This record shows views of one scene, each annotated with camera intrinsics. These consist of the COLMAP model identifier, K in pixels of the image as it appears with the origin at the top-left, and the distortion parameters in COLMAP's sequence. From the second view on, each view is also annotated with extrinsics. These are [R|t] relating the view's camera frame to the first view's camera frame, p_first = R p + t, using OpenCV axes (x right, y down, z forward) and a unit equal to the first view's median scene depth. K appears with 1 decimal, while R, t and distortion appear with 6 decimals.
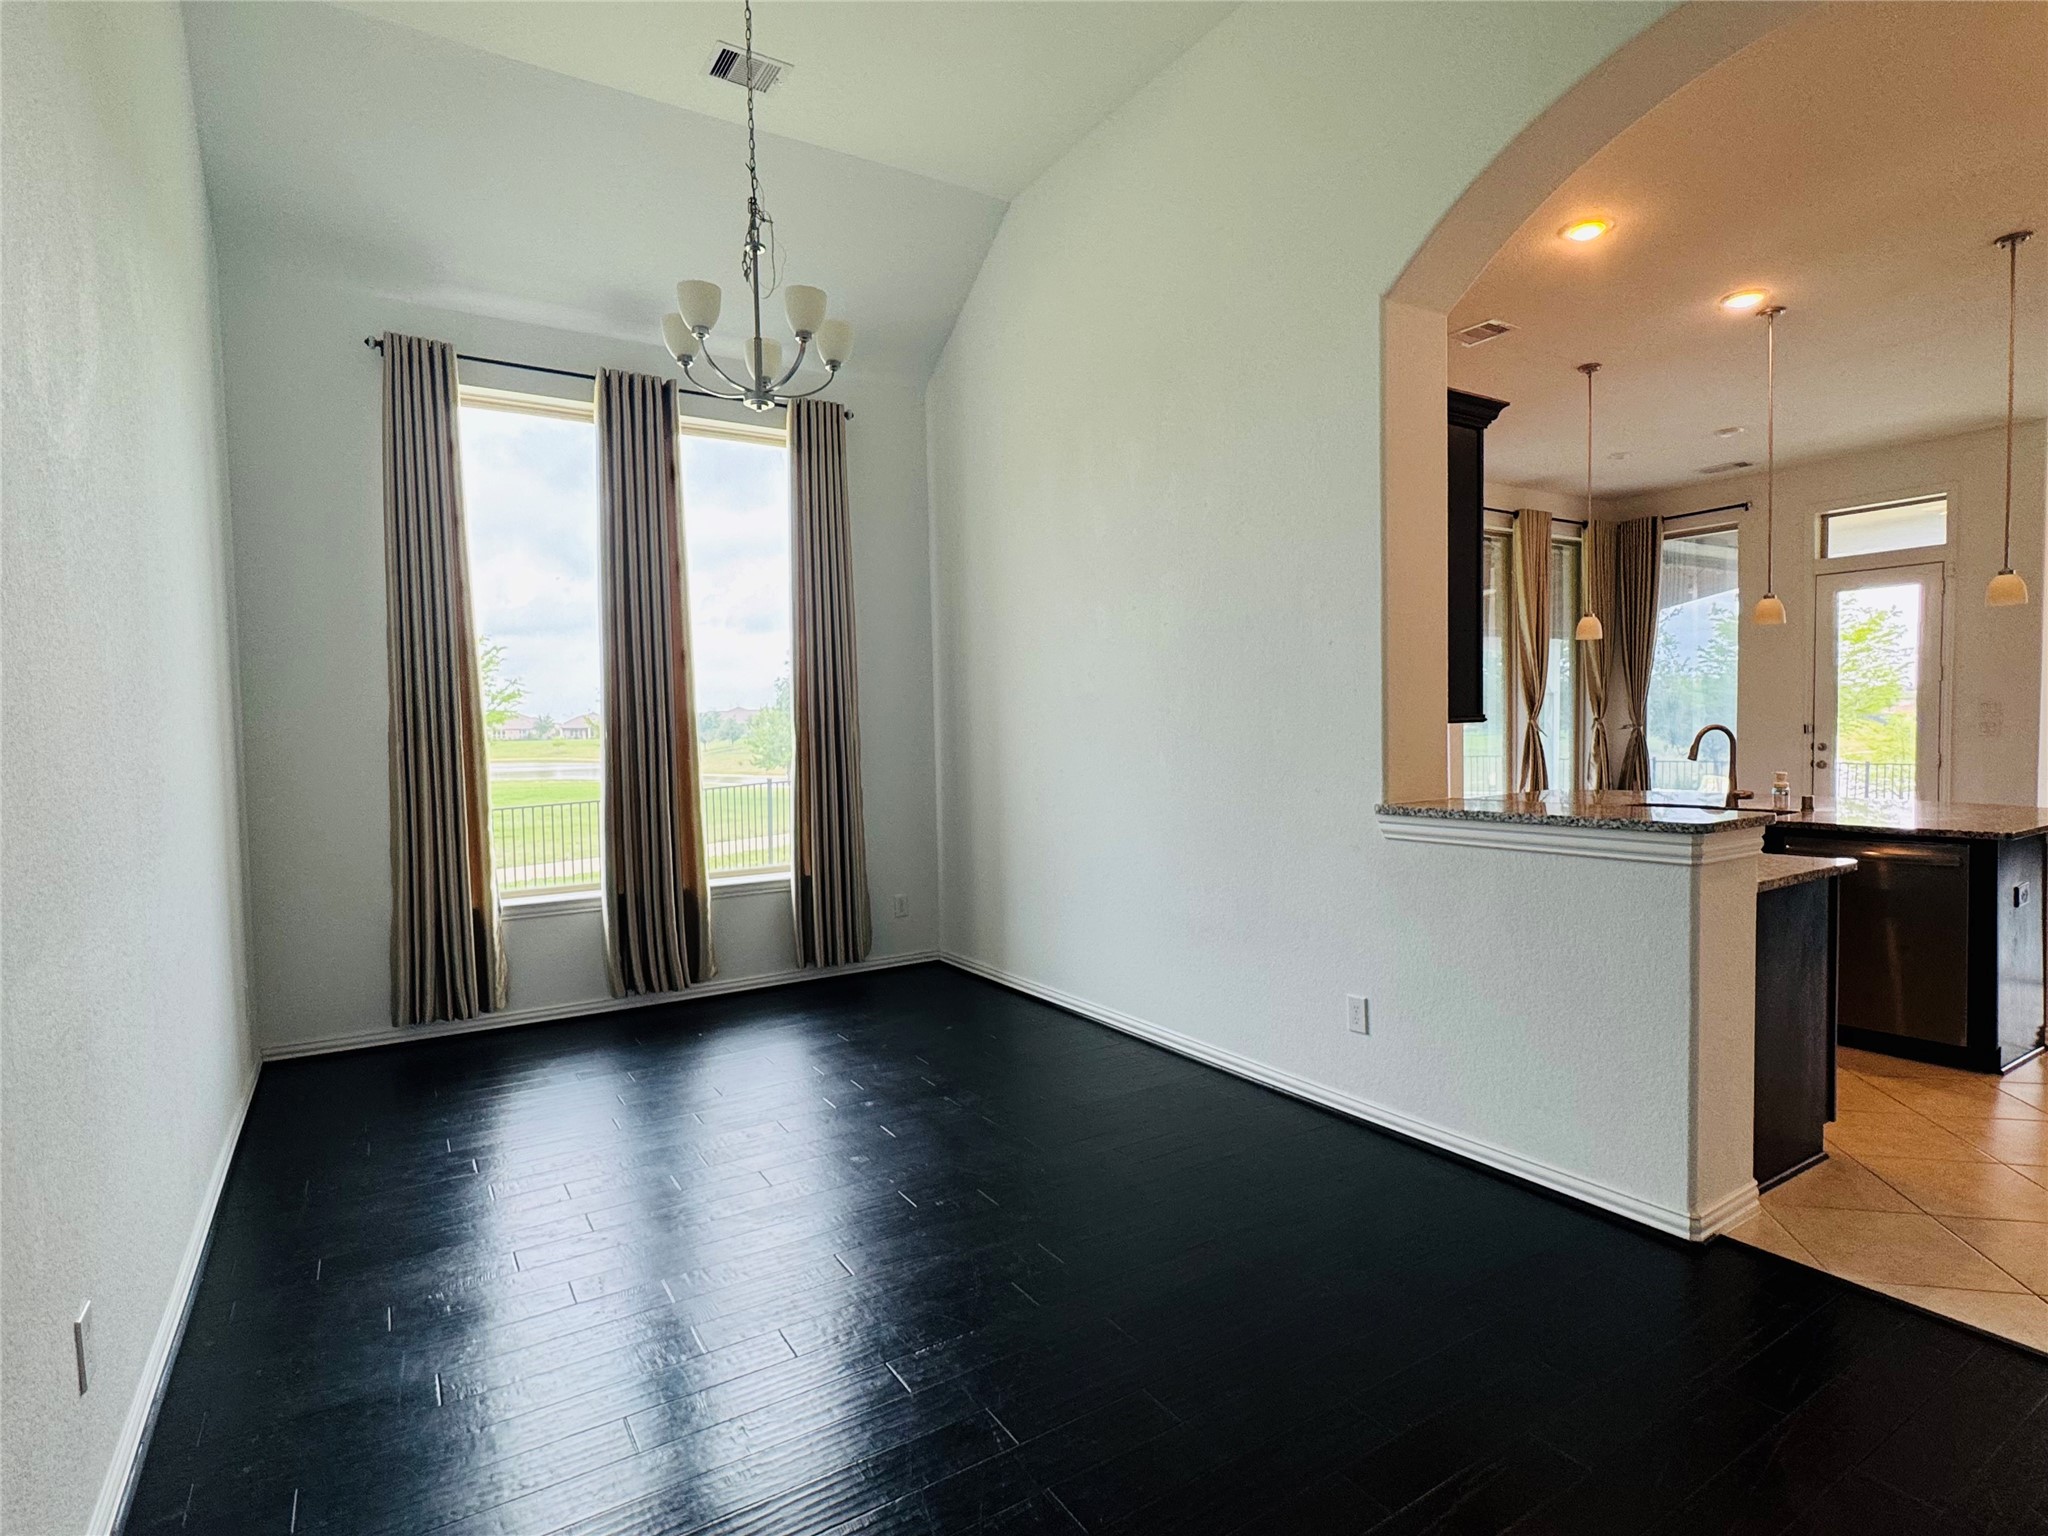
lens RADIAL K [[1057.2, 0, 1028.9], [0, 1057.2, 774.5], [0, 0, 1]] dist [0.001909, 0.000021]
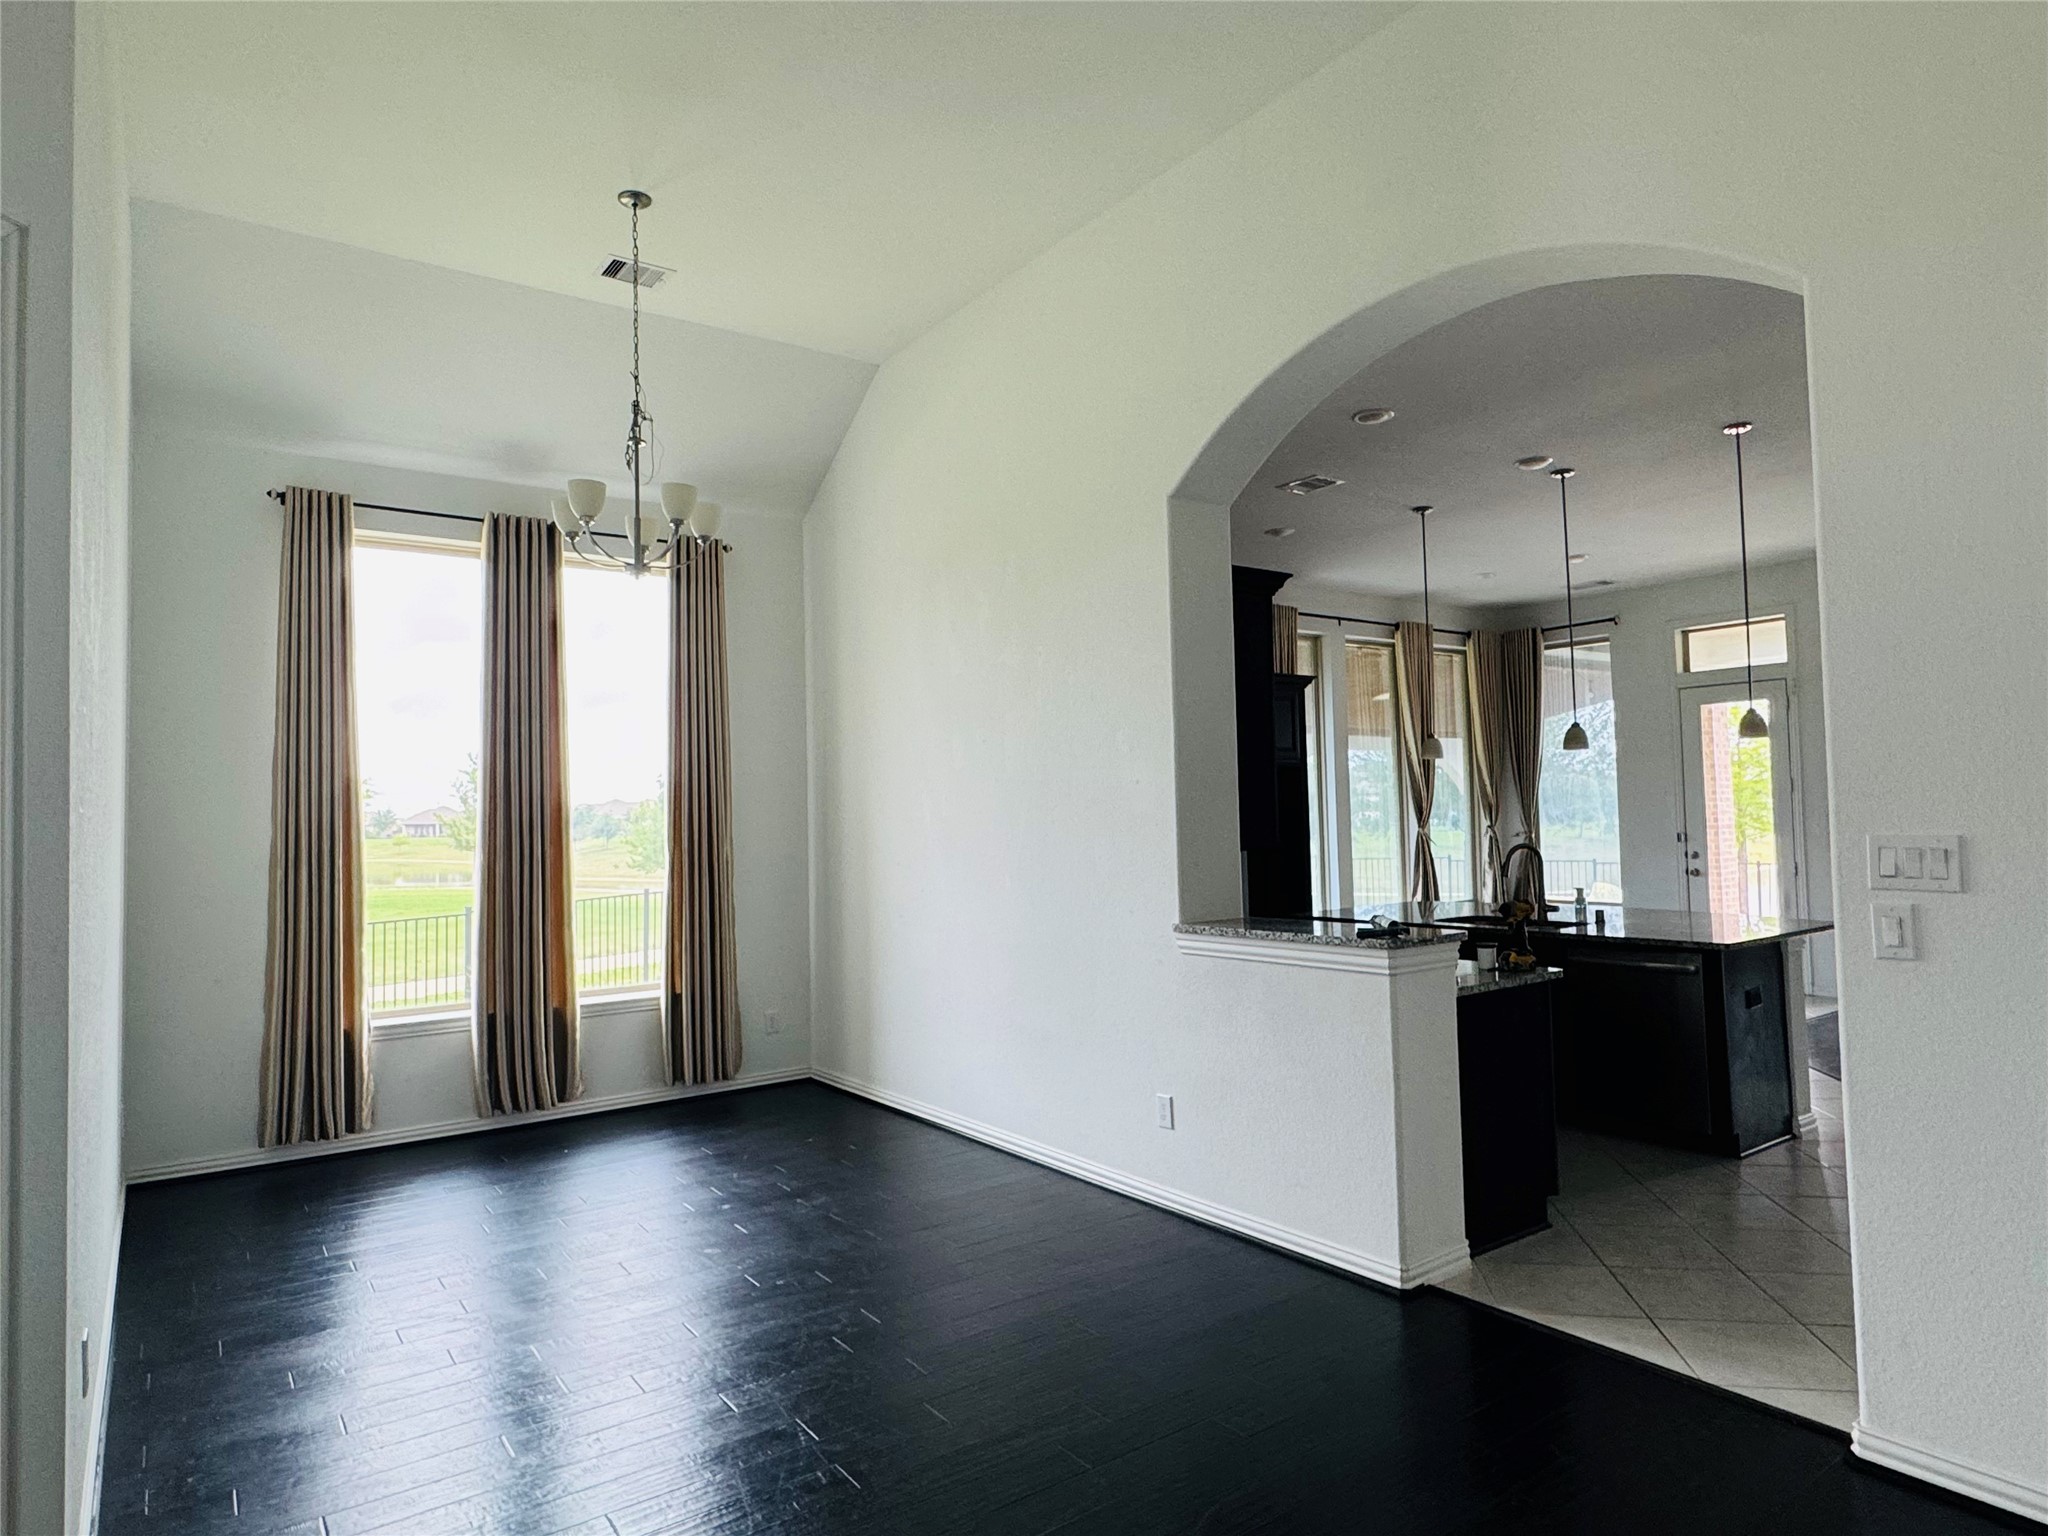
lens RADIAL K [[1204.2, 0, 1022.0], [0, 1204.2, 762.8], [0, 0, 1]] dist [0.000900, 0.001247]
pose [[0.998339, -0.000096, 0.057608, 0.064843], [0.005467, 0.995643, -0.093084, -0.018228], [-0.057348, 0.093244, 0.993990, -0.227483]]
